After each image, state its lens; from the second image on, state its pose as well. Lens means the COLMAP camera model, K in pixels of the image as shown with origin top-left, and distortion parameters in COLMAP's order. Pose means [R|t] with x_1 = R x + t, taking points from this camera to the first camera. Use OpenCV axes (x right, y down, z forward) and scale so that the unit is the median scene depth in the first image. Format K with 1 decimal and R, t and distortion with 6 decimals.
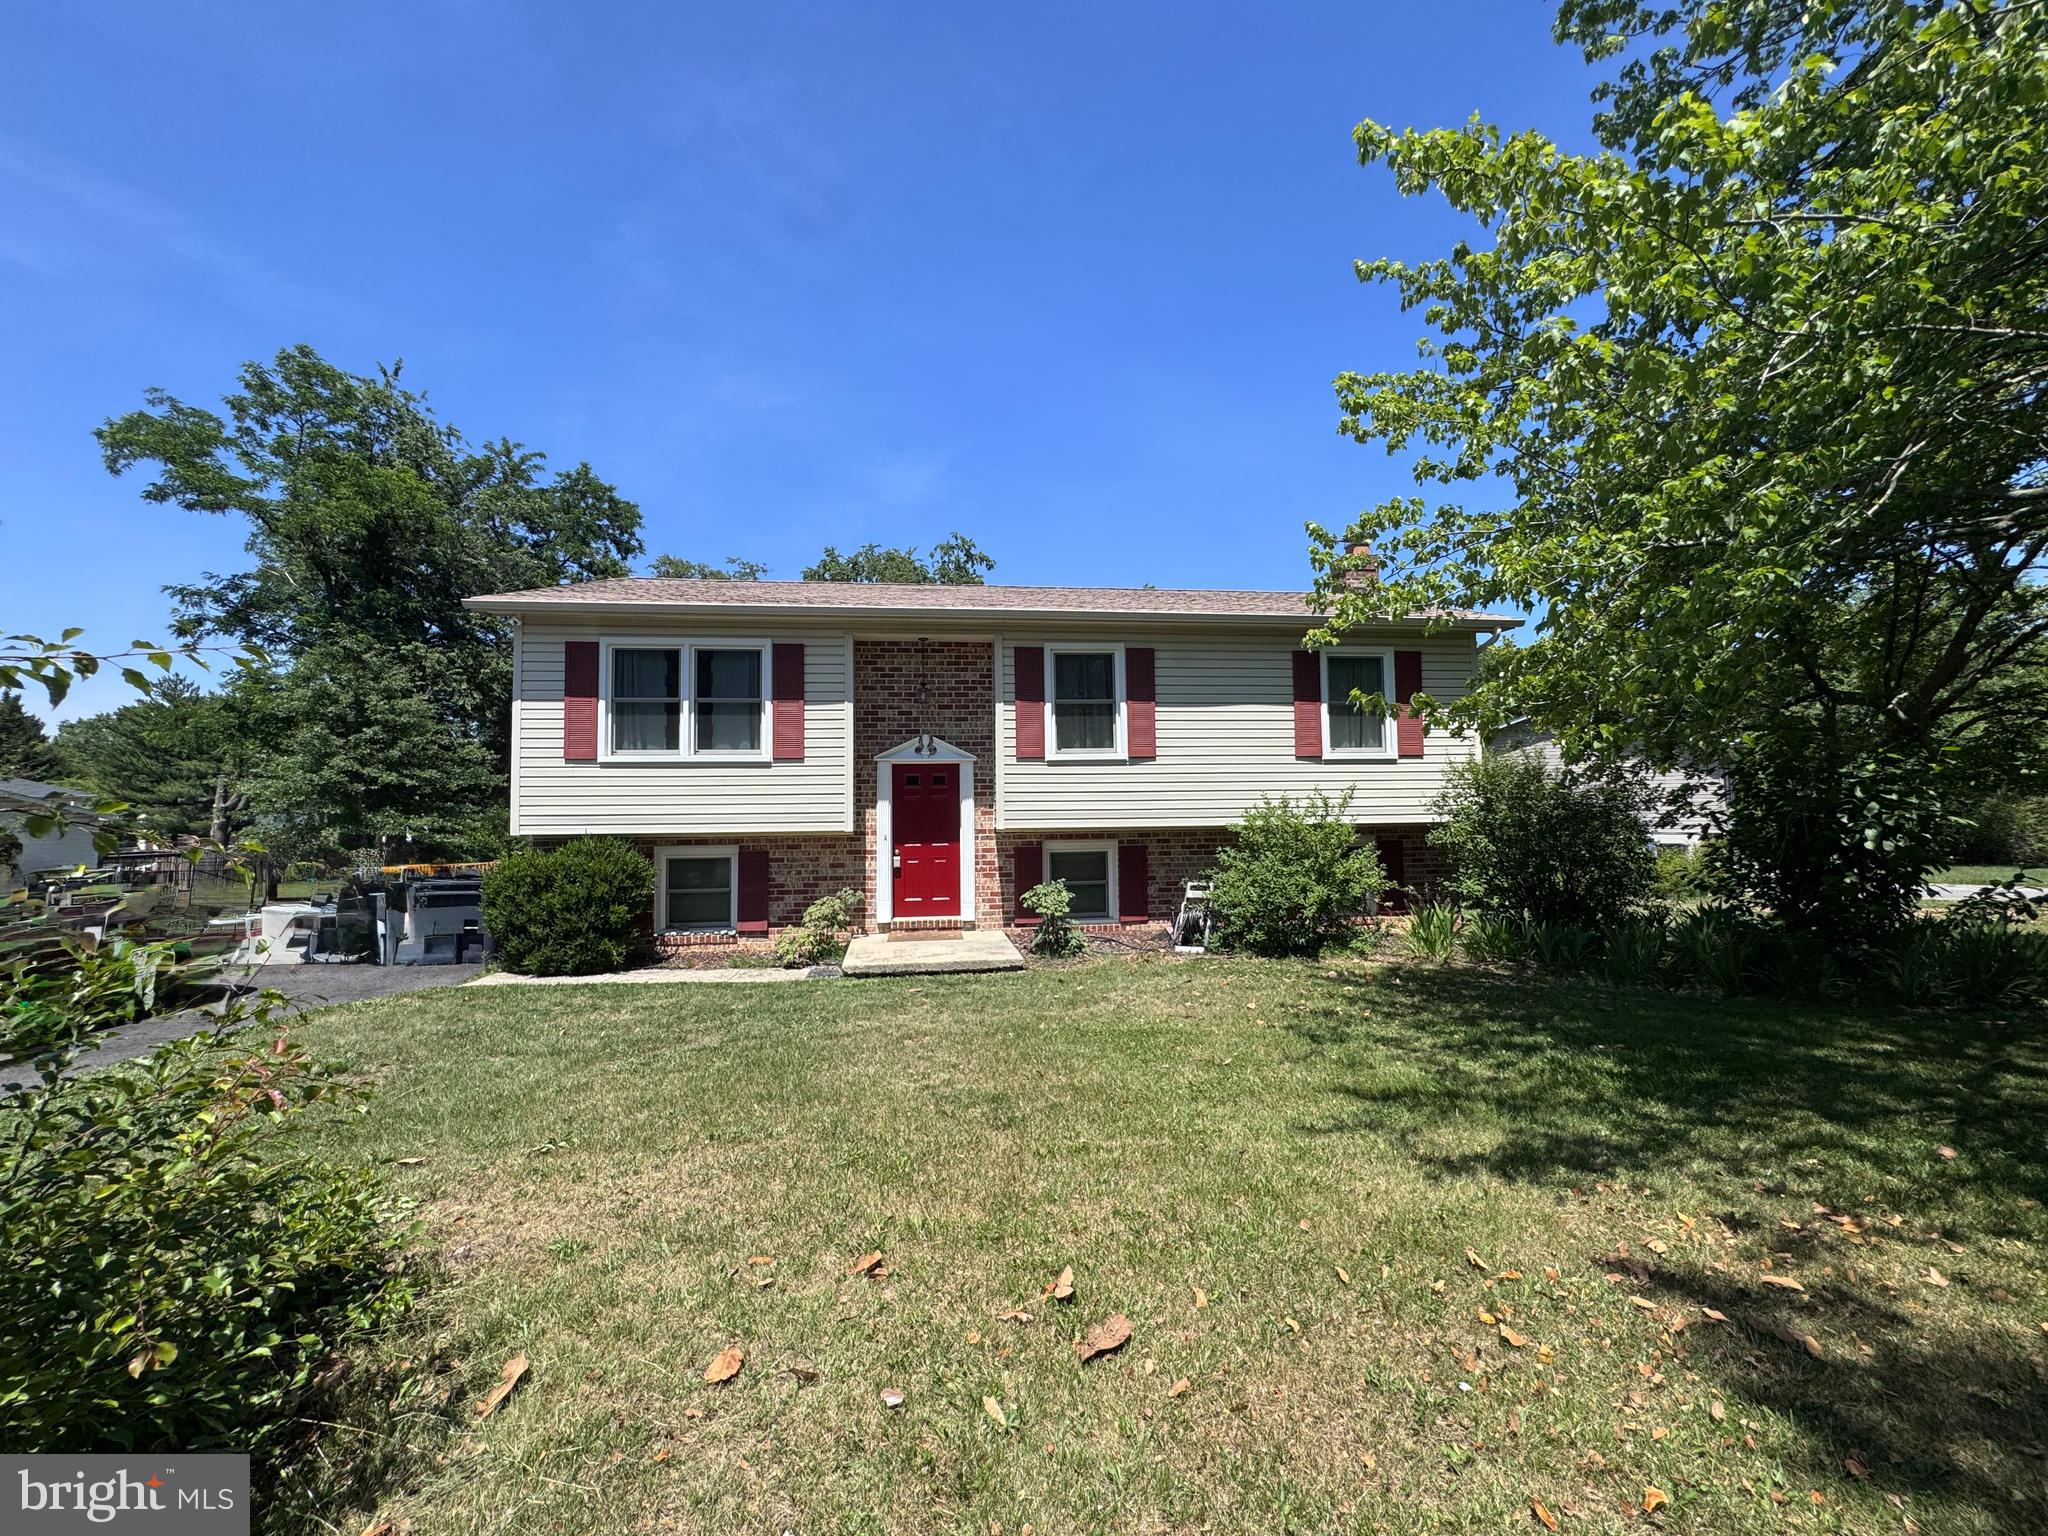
lens RADIAL K [[824.0, 0, 1016.7], [0, 824.0, 767.8], [0, 0, 1]] dist [-0.003325, 0.000668]
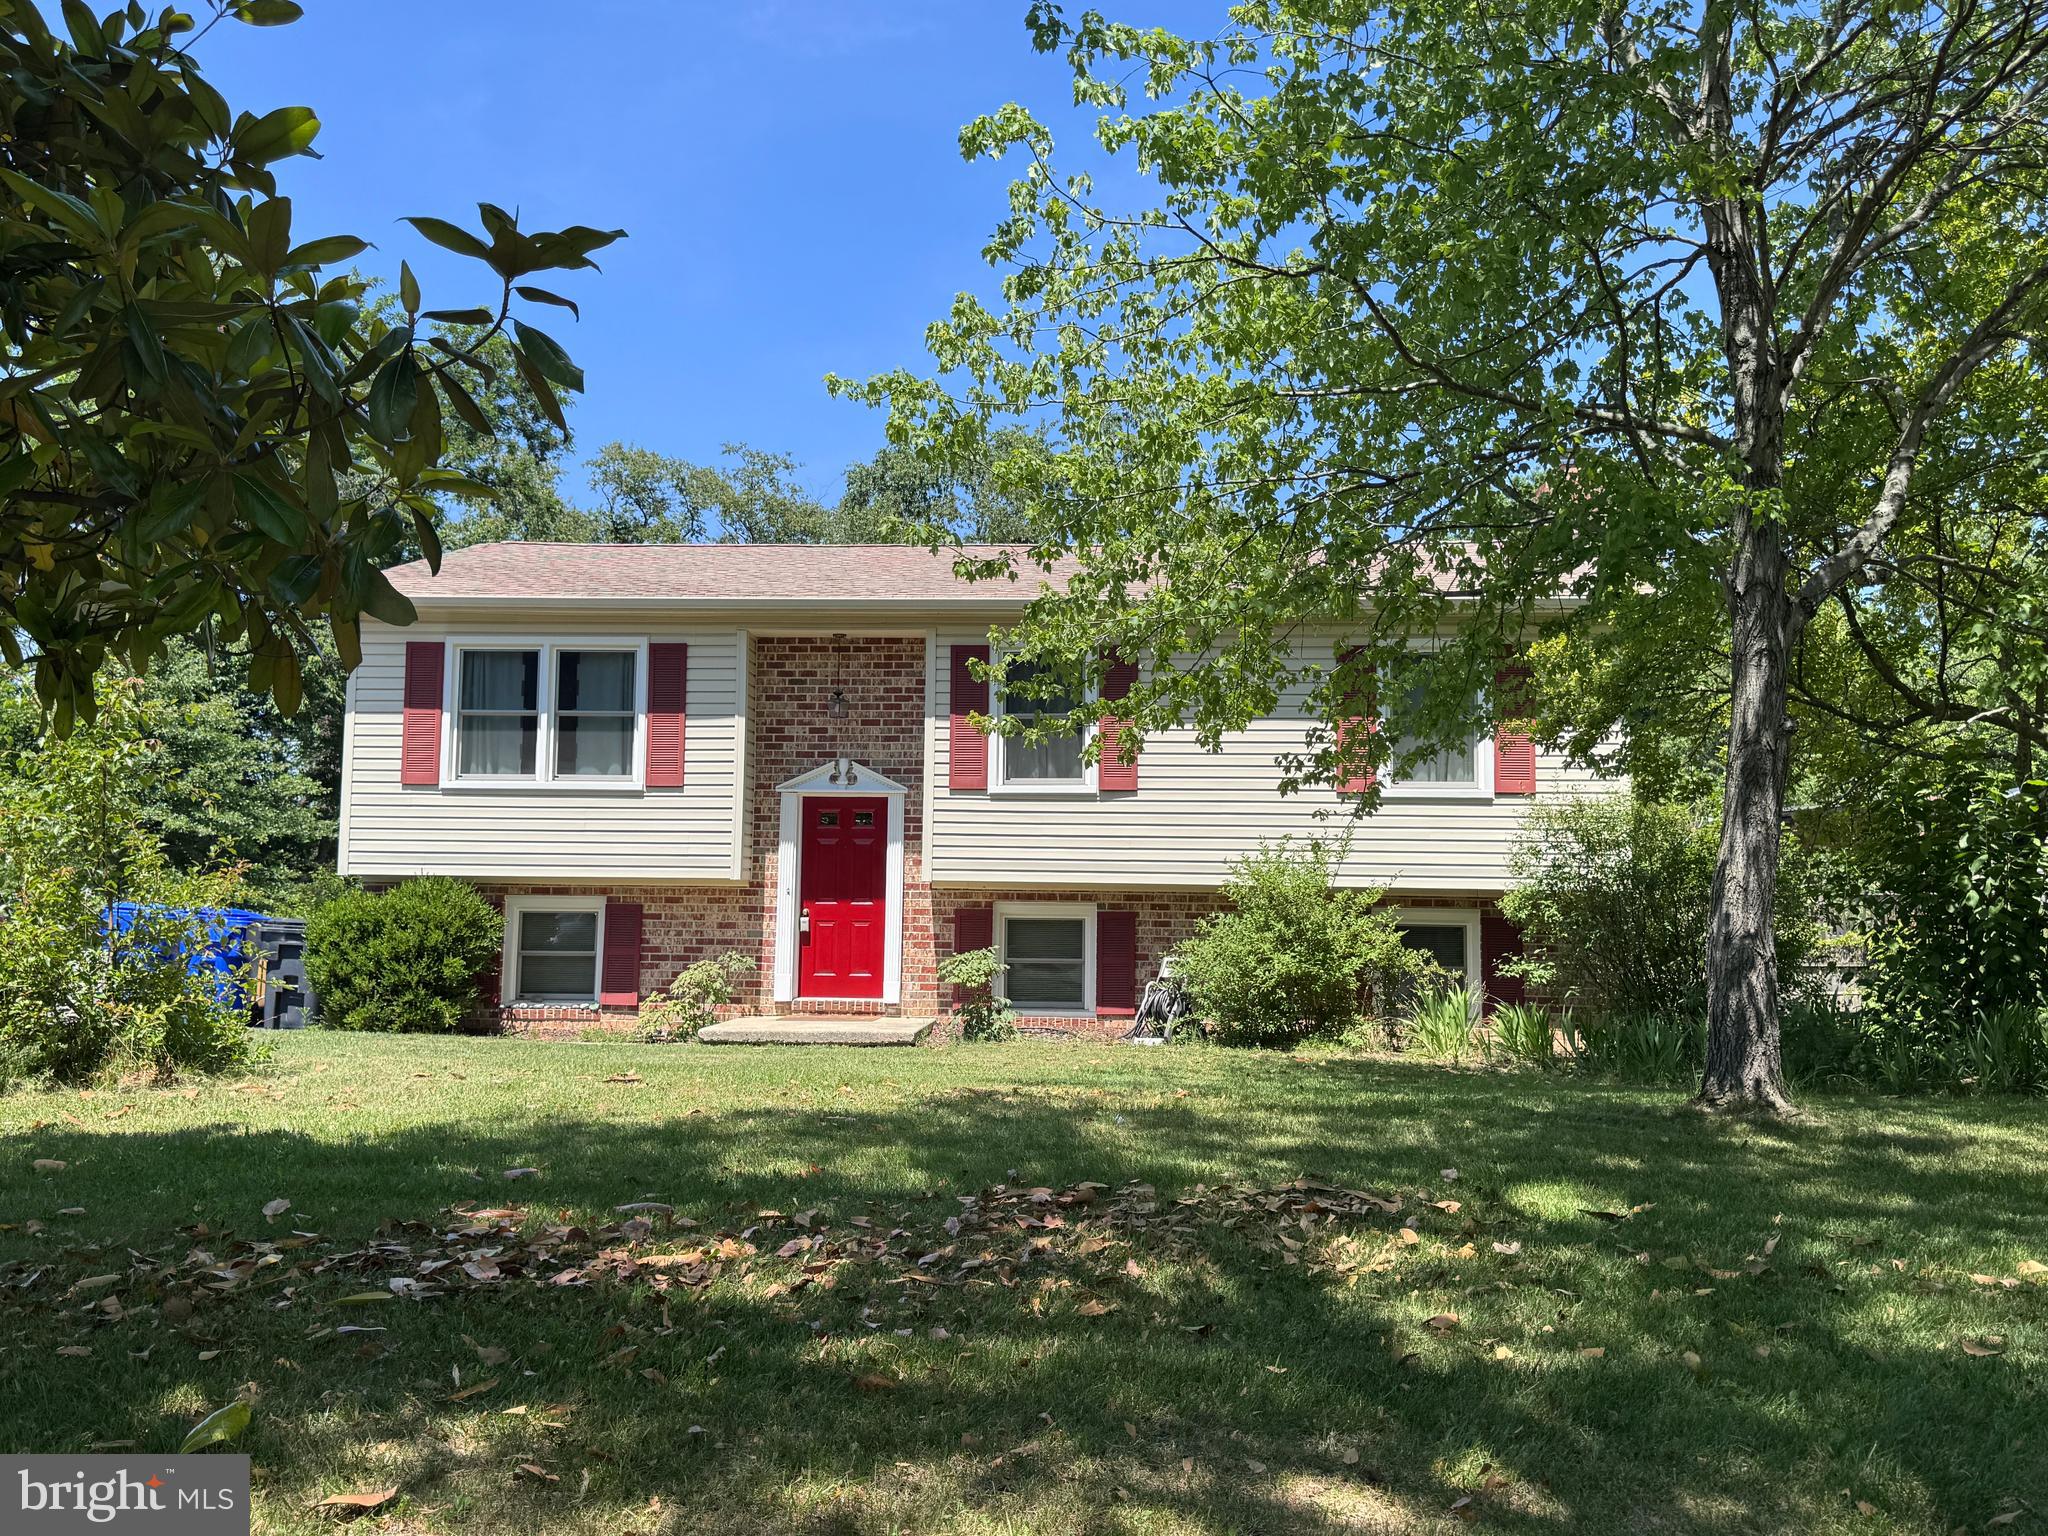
lens RADIAL K [[1765.6, 0, 1012.1], [0, 1765.6, 775.0], [0, 0, 1]] dist [0.119503, -0.012842]
pose [[0.979978, 0.009084, -0.198896, 0.382125], [-0.016655, 0.999198, -0.036425, 0.033404], [0.198406, 0.039008, 0.979343, -0.597419]]
